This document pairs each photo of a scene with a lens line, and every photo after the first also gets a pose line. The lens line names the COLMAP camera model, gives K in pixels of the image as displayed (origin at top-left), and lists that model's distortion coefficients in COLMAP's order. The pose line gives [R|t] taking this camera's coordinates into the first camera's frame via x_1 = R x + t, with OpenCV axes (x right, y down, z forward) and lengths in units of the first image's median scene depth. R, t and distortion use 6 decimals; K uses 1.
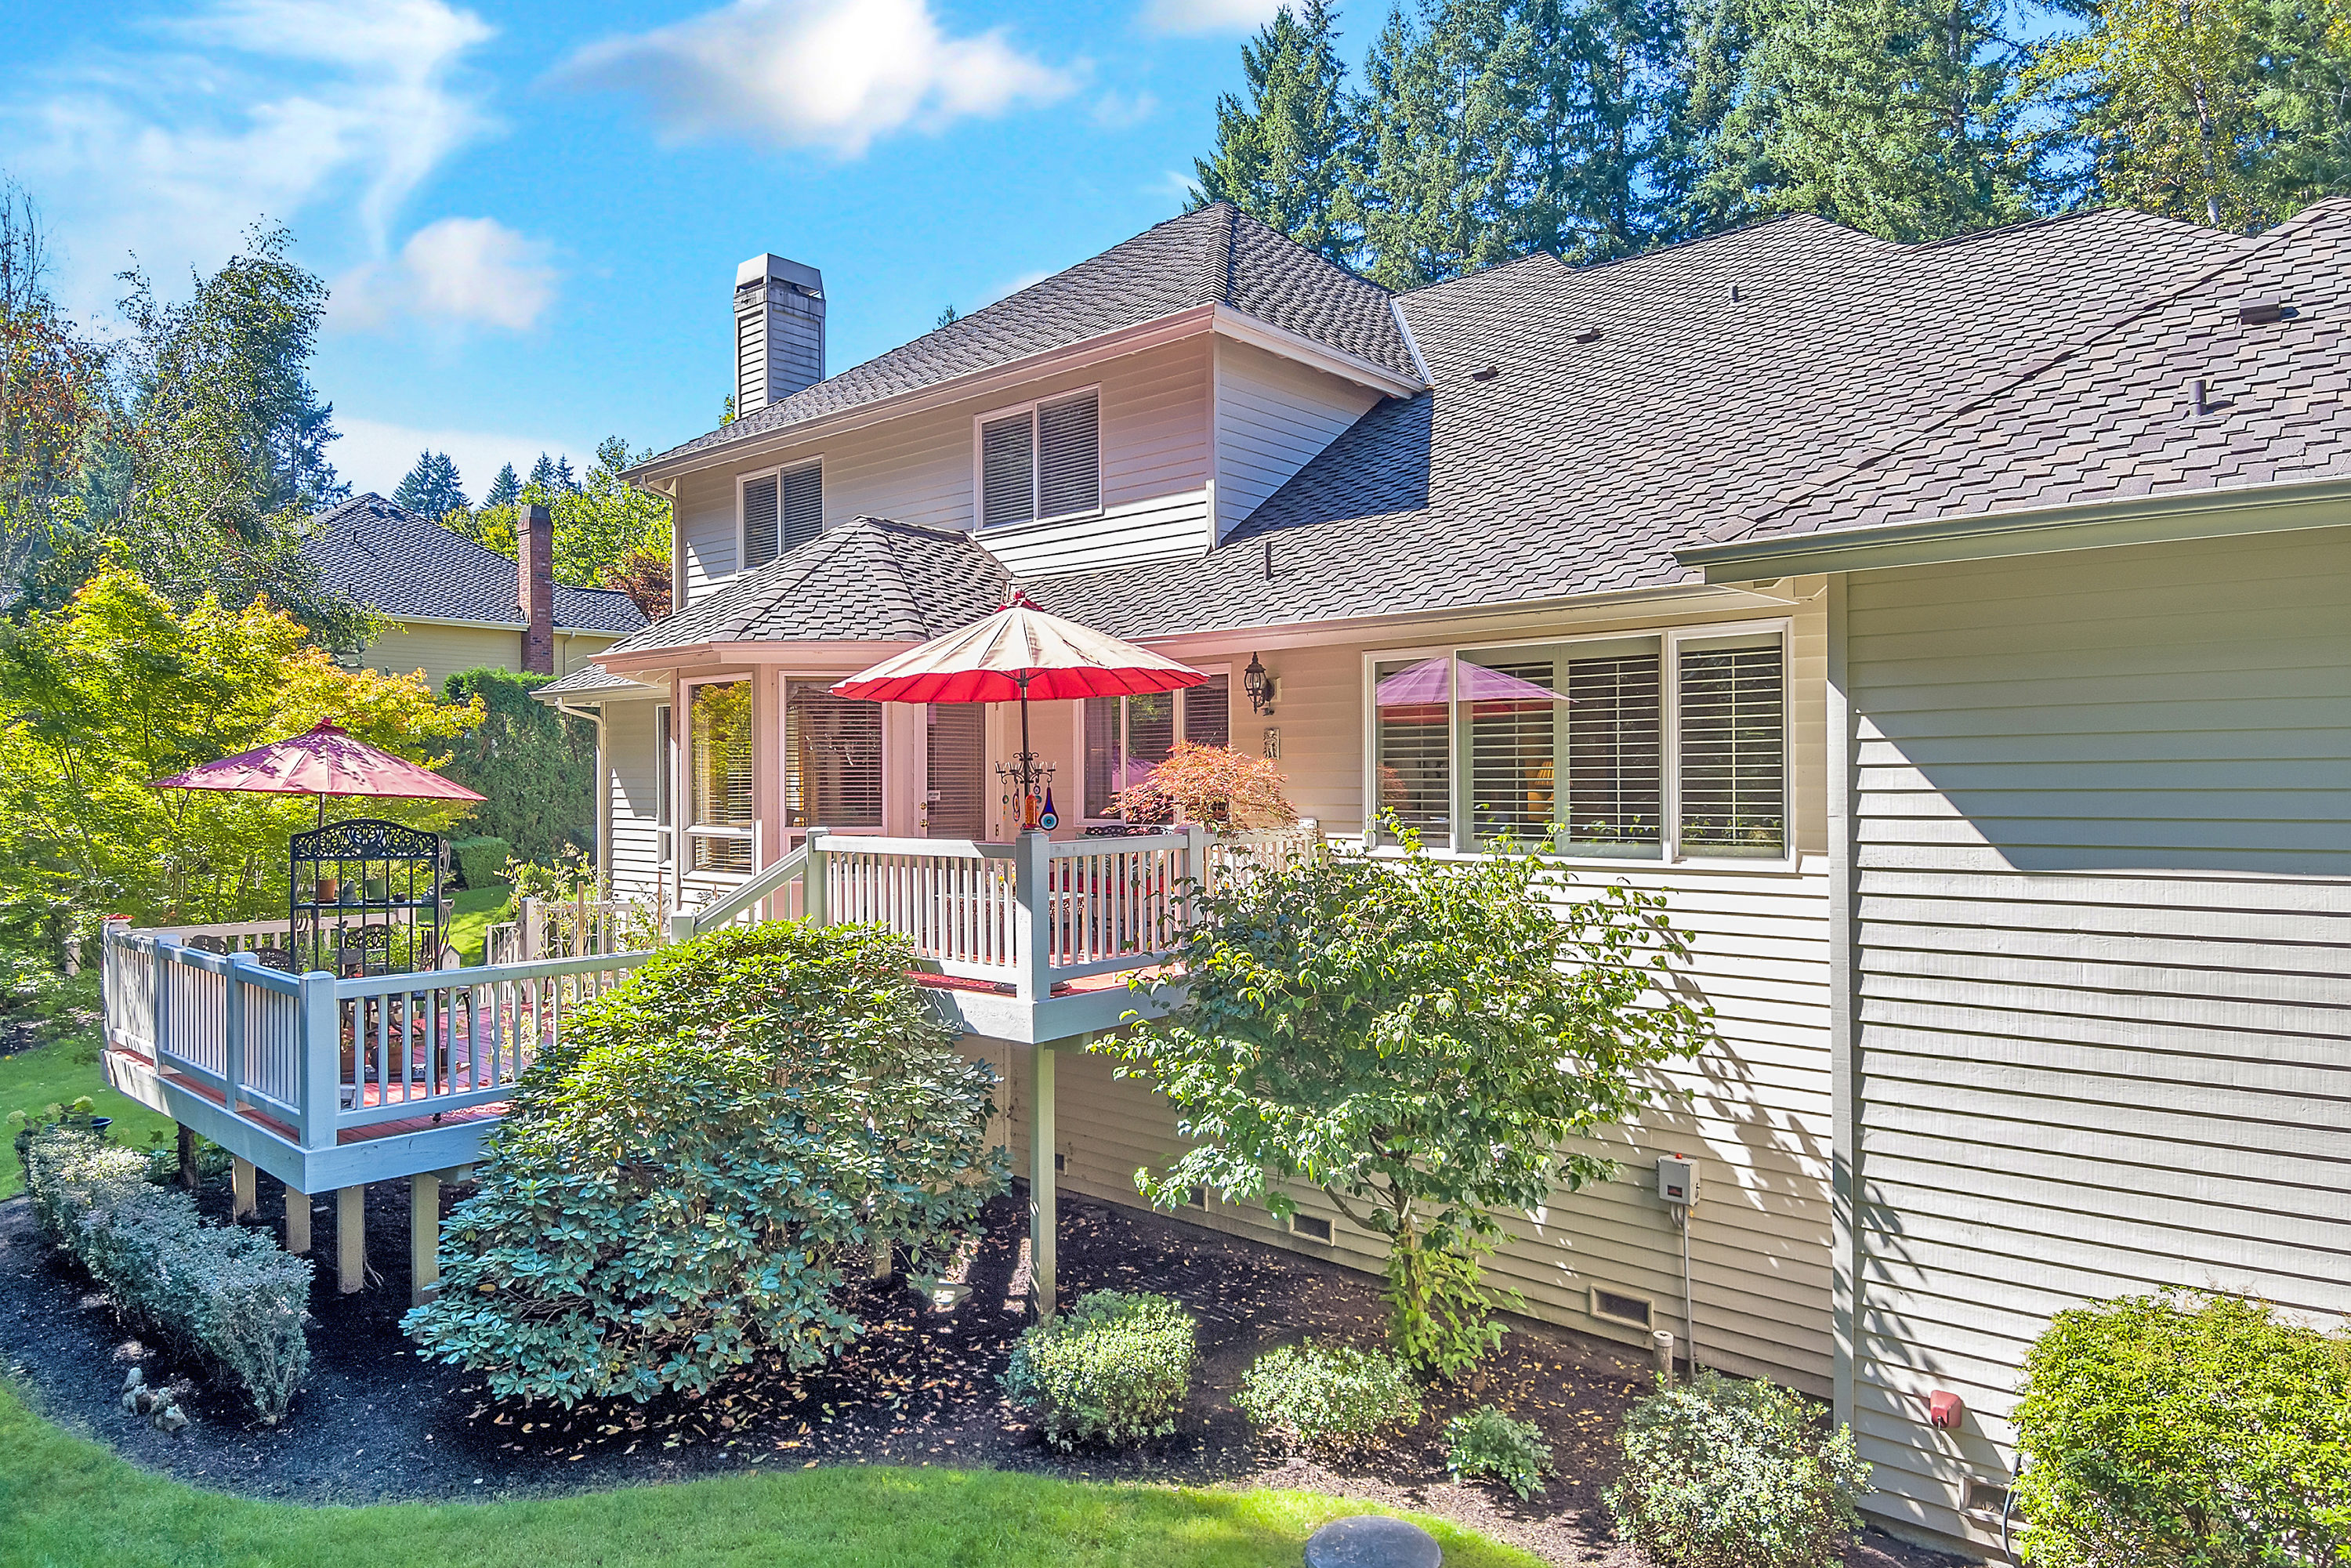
lens RADIAL K [[1400.6, 0, 1204.2], [0, 1400.6, 782.3], [0, 0, 1]] dist [0.103325, -0.153299]
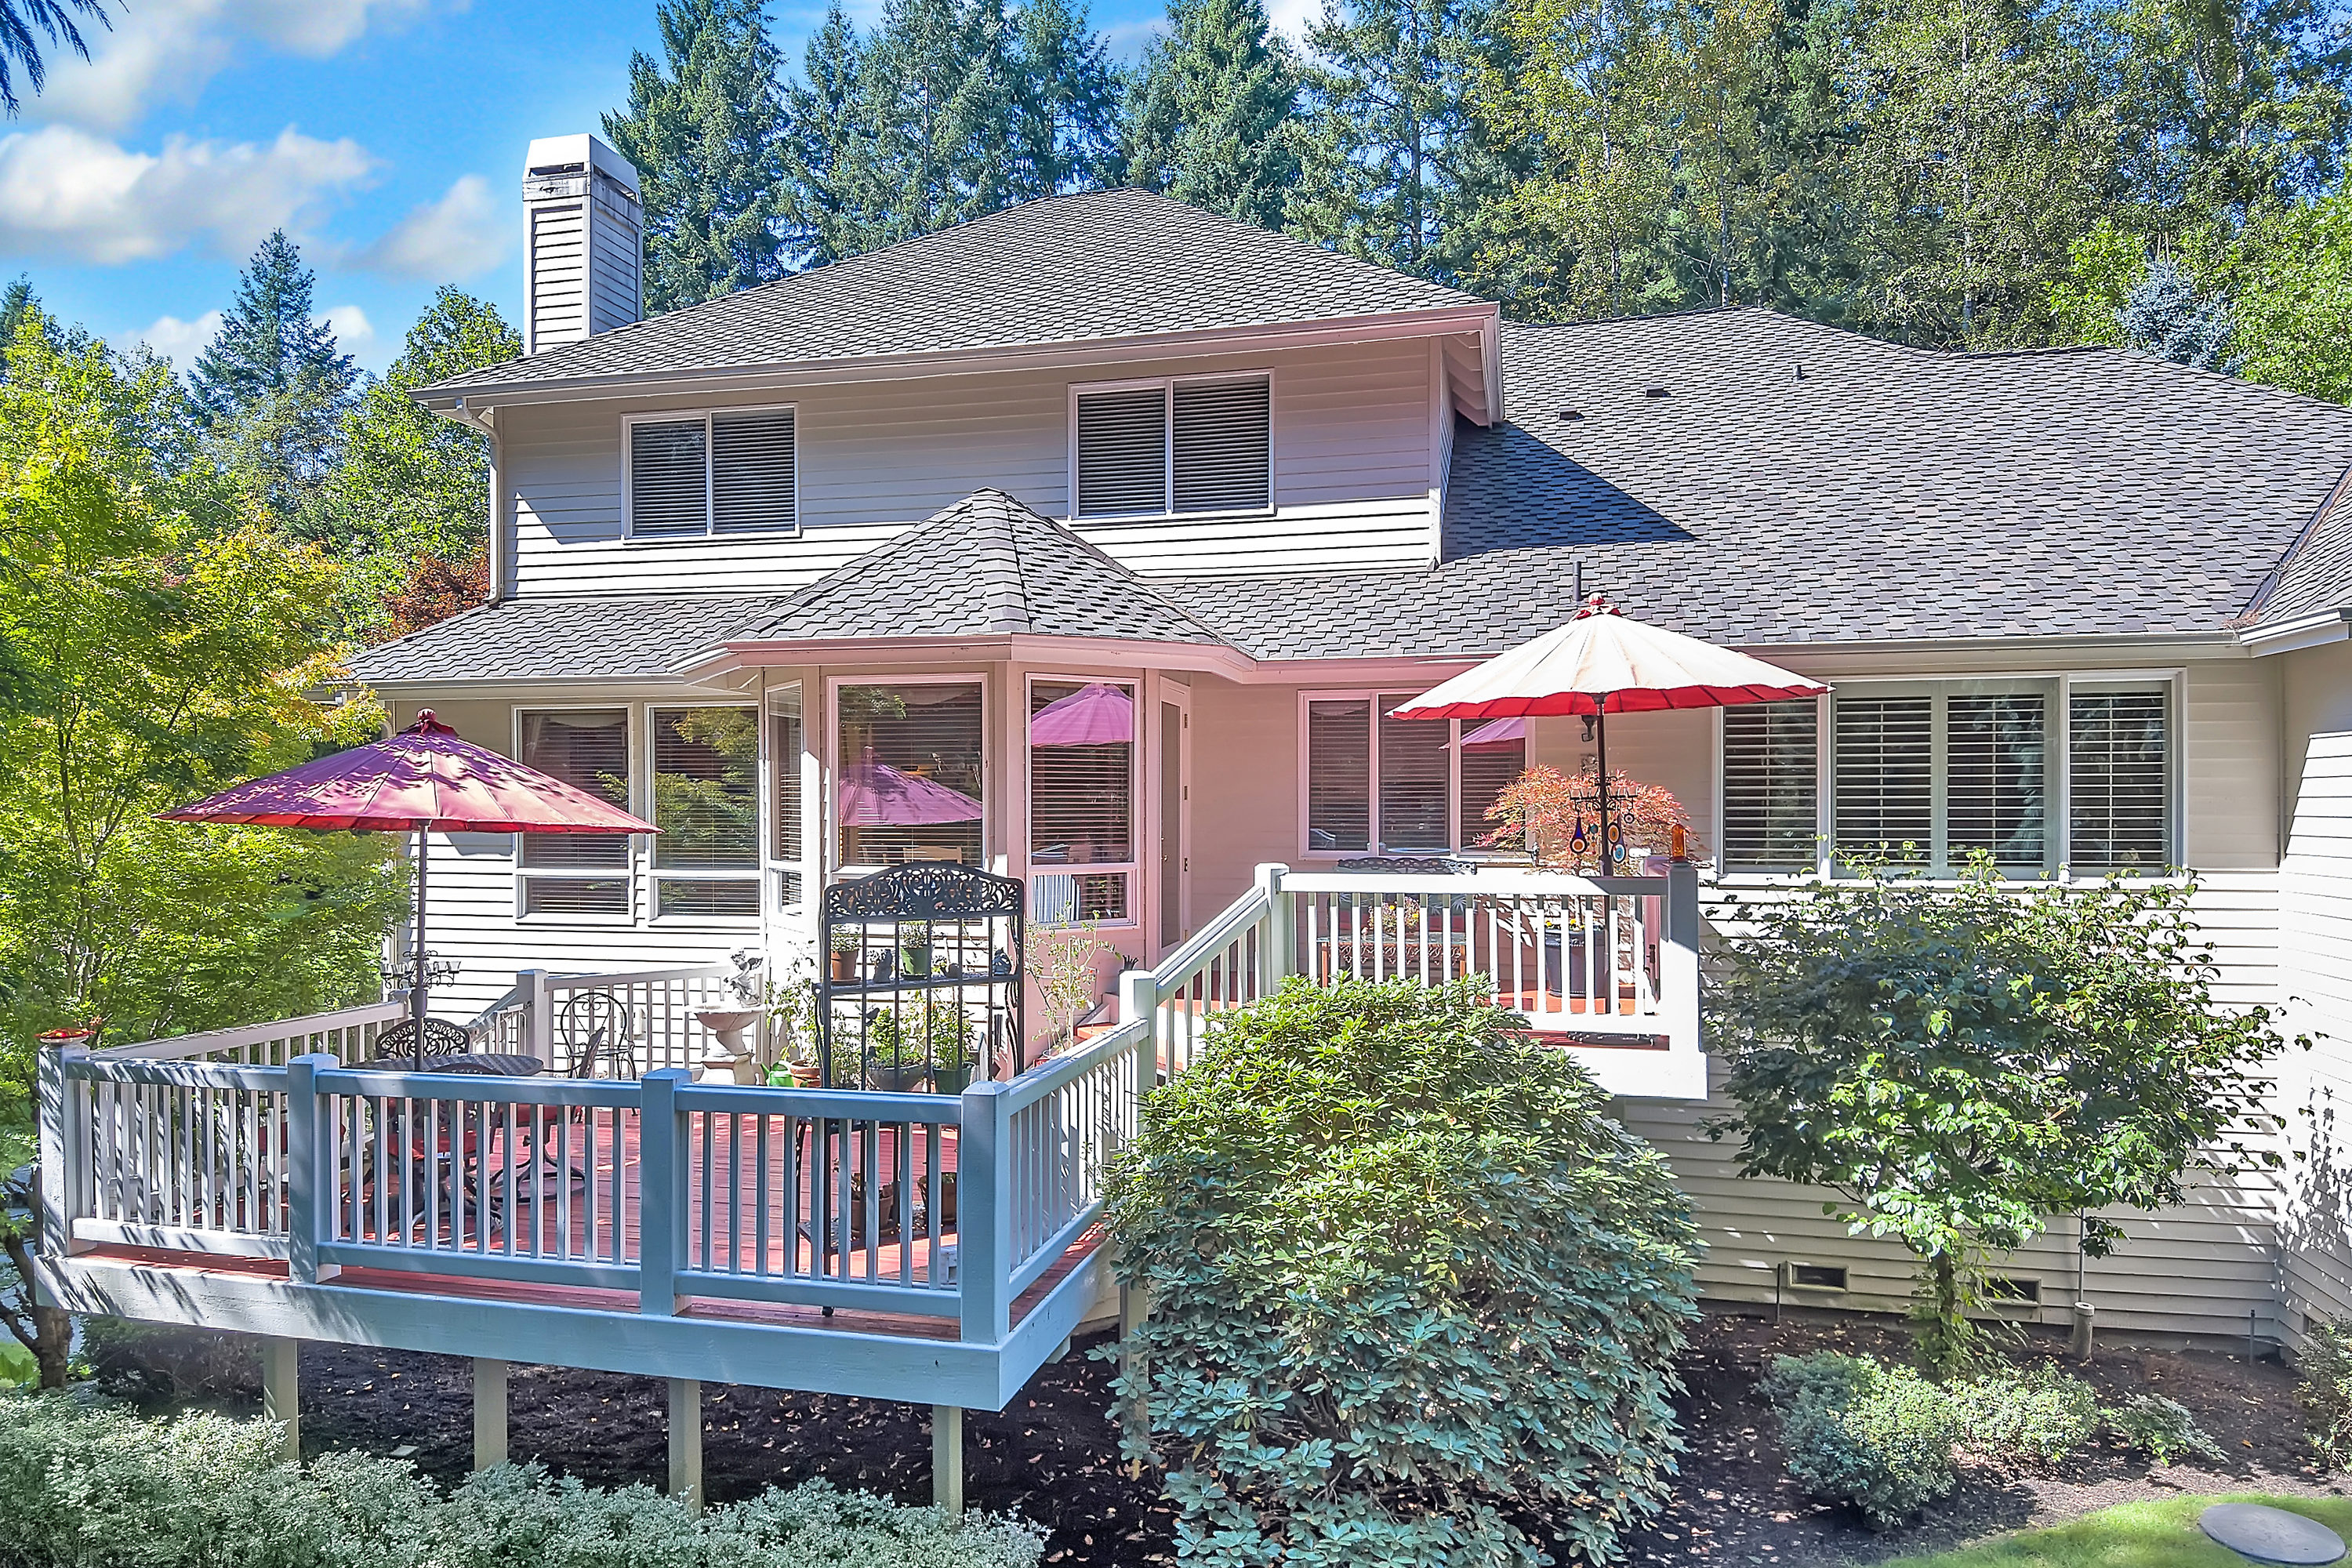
lens RADIAL K [[1398.3, 0, 1172.8], [0, 1398.3, 818.4], [0, 0, 1]] dist [0.077382, -0.097429]
pose [[0.889690, -0.000734, 0.456564, -0.516203], [-0.001050, 0.999993, 0.003653, 0.001680], [-0.456563, -0.003730, 0.889683, 0.214570]]
